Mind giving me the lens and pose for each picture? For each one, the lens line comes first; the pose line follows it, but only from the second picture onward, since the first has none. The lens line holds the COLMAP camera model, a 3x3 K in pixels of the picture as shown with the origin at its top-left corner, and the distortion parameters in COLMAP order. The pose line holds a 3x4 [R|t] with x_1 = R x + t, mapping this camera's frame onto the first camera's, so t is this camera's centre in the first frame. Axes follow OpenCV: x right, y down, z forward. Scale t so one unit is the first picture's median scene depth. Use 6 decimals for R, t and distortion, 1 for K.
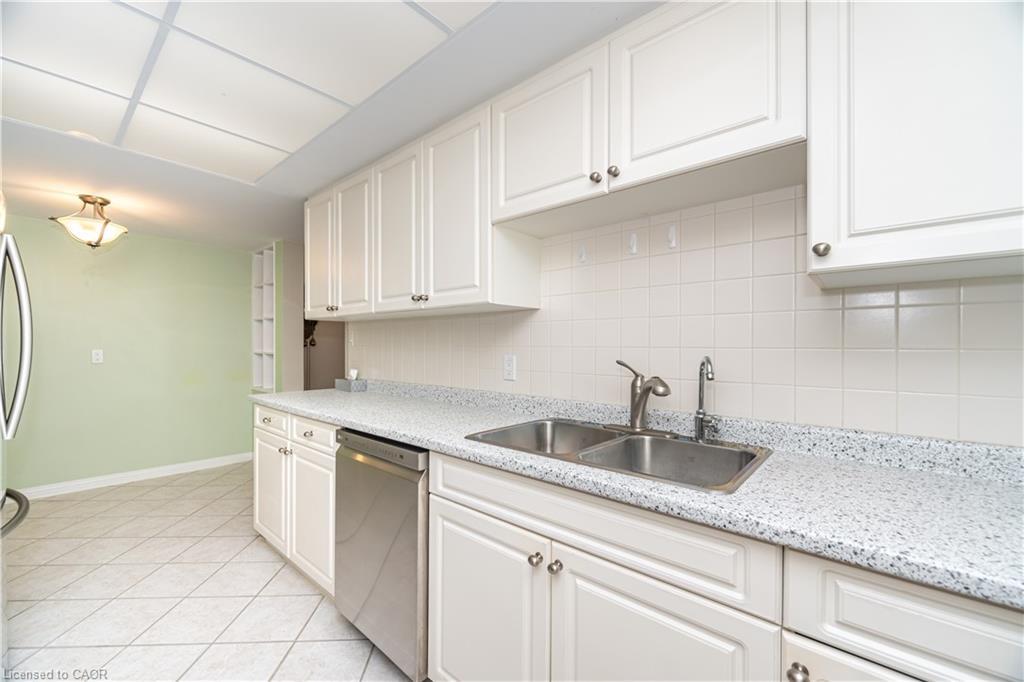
lens RADIAL K [[414.2, 0, 514.5], [0, 414.2, 346.2], [0, 0, 1]] dist [-0.002086, -0.001196]
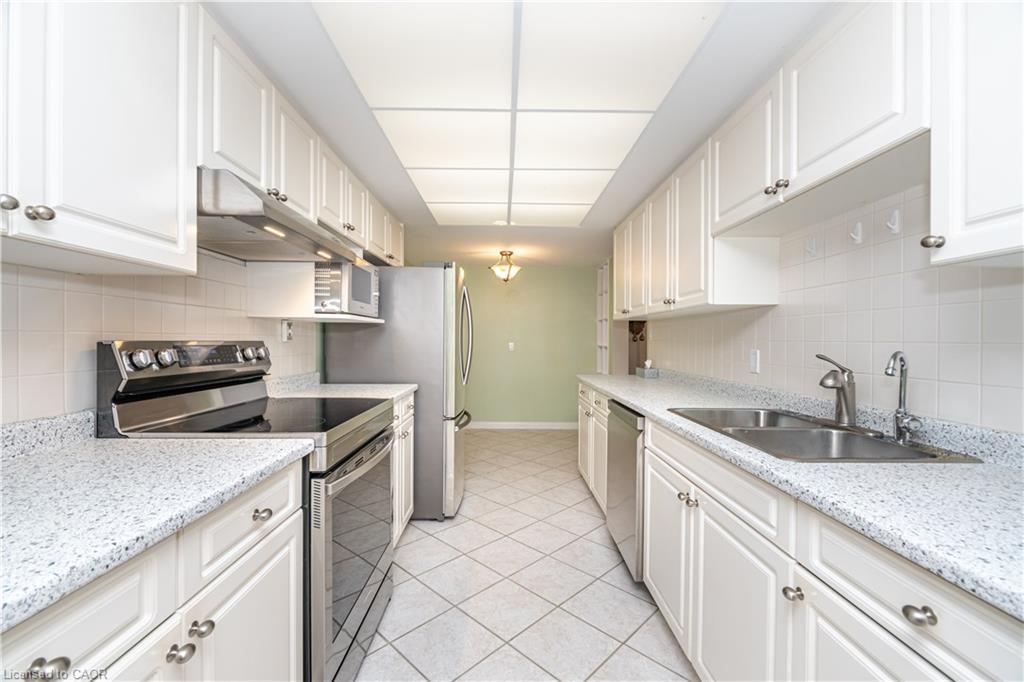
lens RADIAL K [[414.2, 0, 510.3], [0, 414.2, 341.9], [0, 0, 1]] dist [-0.002086, -0.001196]
pose [[0.674504, 0.004496, -0.738257, 0.402258], [-0.004017, 0.999989, 0.002420, 0.003169], [0.738260, 0.001333, 0.674515, -0.205260]]
